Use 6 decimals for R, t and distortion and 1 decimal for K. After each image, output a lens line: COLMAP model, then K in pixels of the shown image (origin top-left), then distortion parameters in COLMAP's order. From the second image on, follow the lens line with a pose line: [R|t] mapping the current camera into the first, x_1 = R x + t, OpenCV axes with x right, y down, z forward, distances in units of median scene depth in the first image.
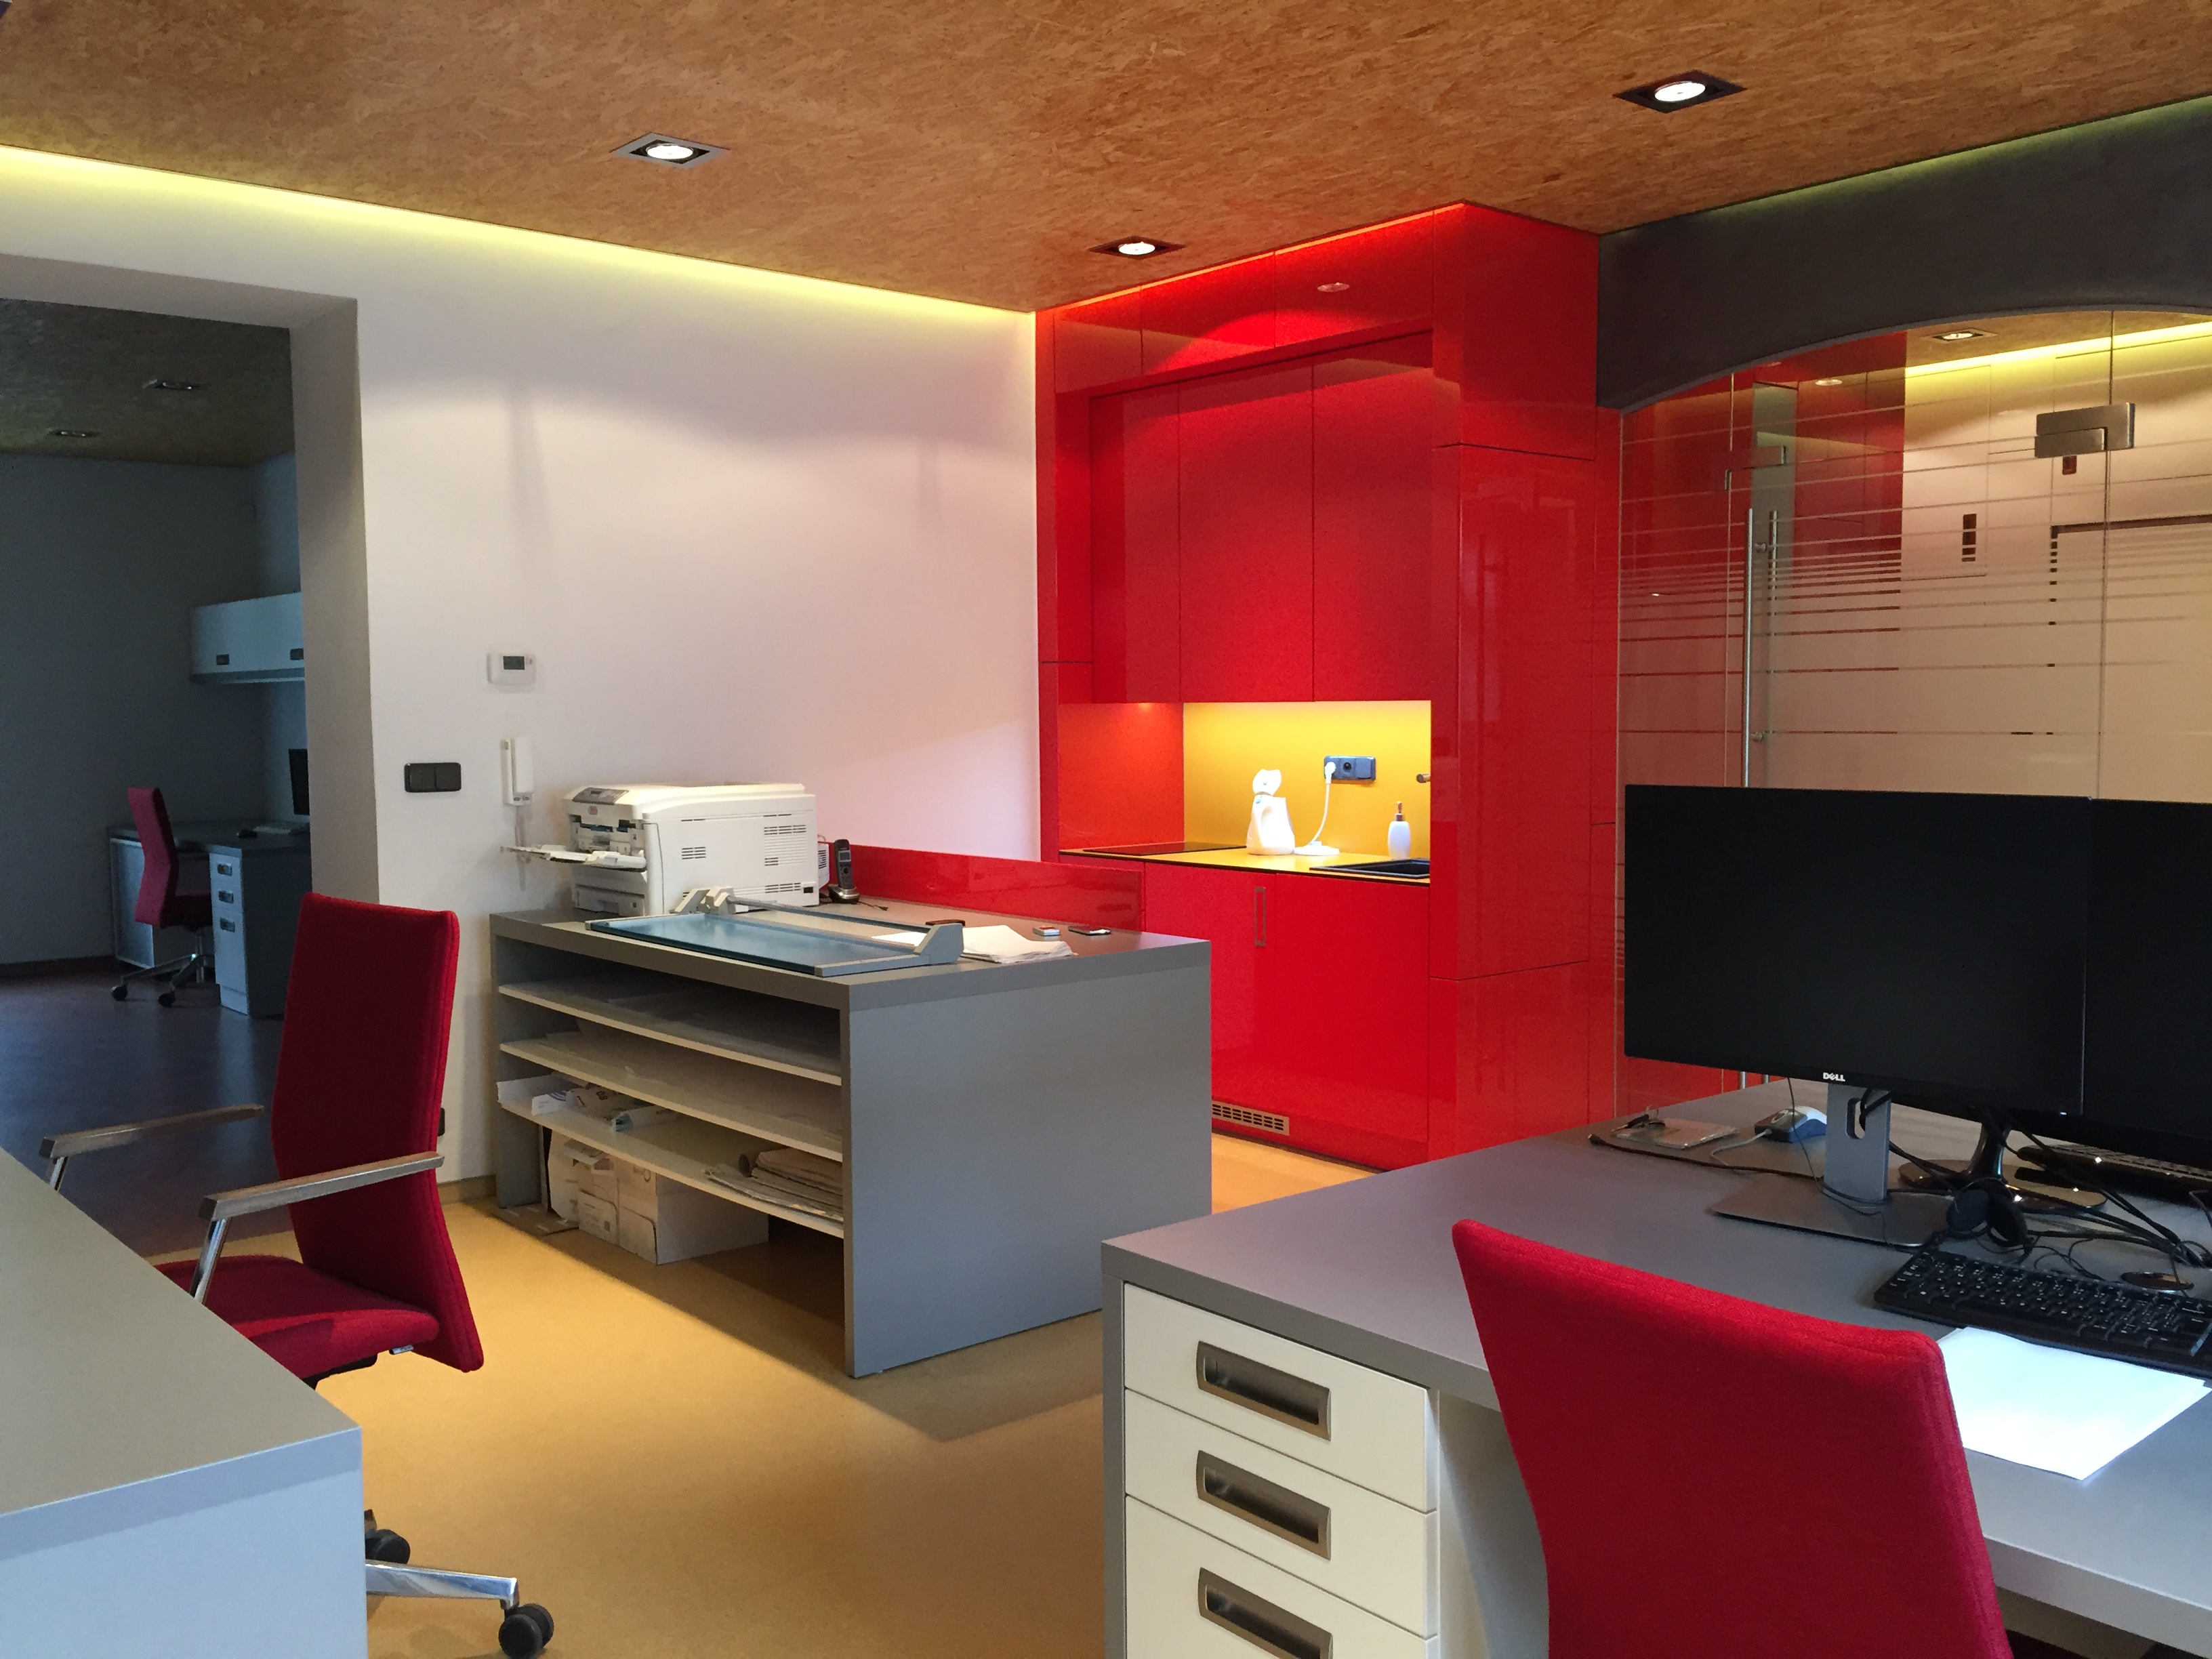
lens RADIAL K [[1880.9, 0, 1108.7], [0, 1880.9, 835.8], [0, 0, 1]] dist [-0.007628, -0.007332]
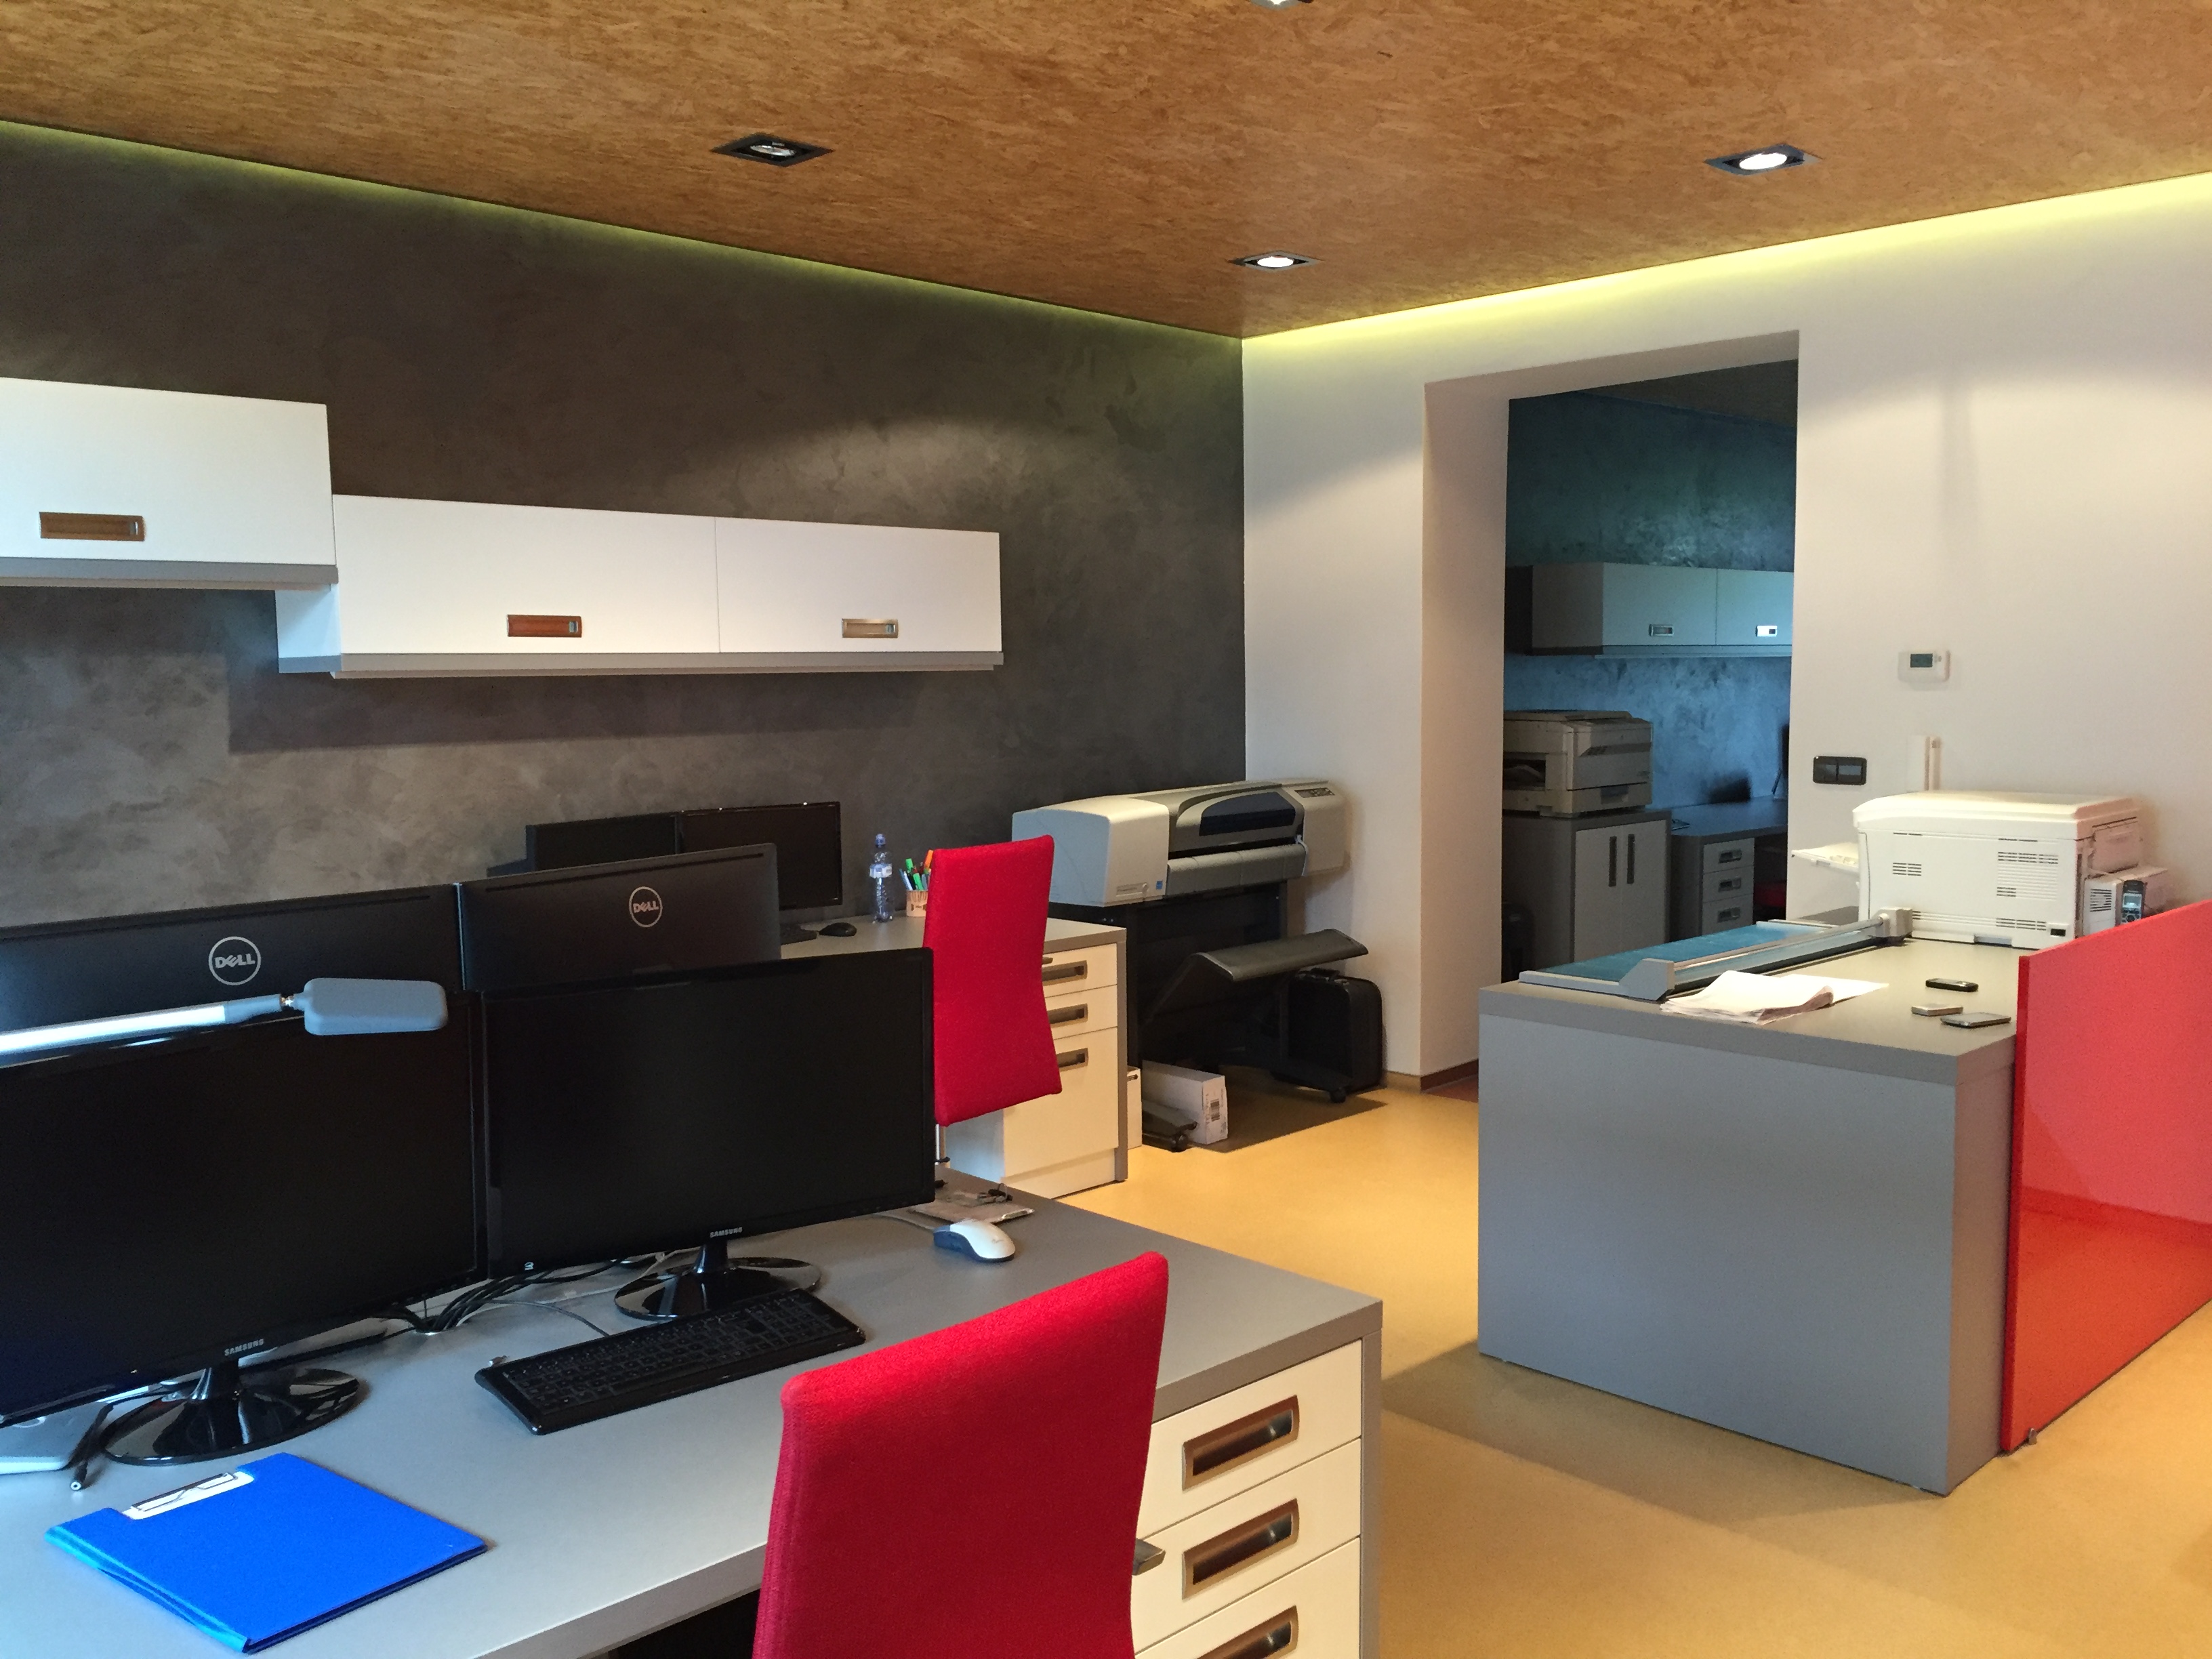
lens RADIAL K [[1880.9, 0, 1108.5], [0, 1880.9, 823.3], [0, 0, 1]] dist [-0.007628, -0.007332]
pose [[0.059477, 0.094641, -0.993733, 0.658471], [-0.060173, 0.994025, 0.091068, -0.072055], [0.996414, 0.054379, 0.064817, 0.519960]]
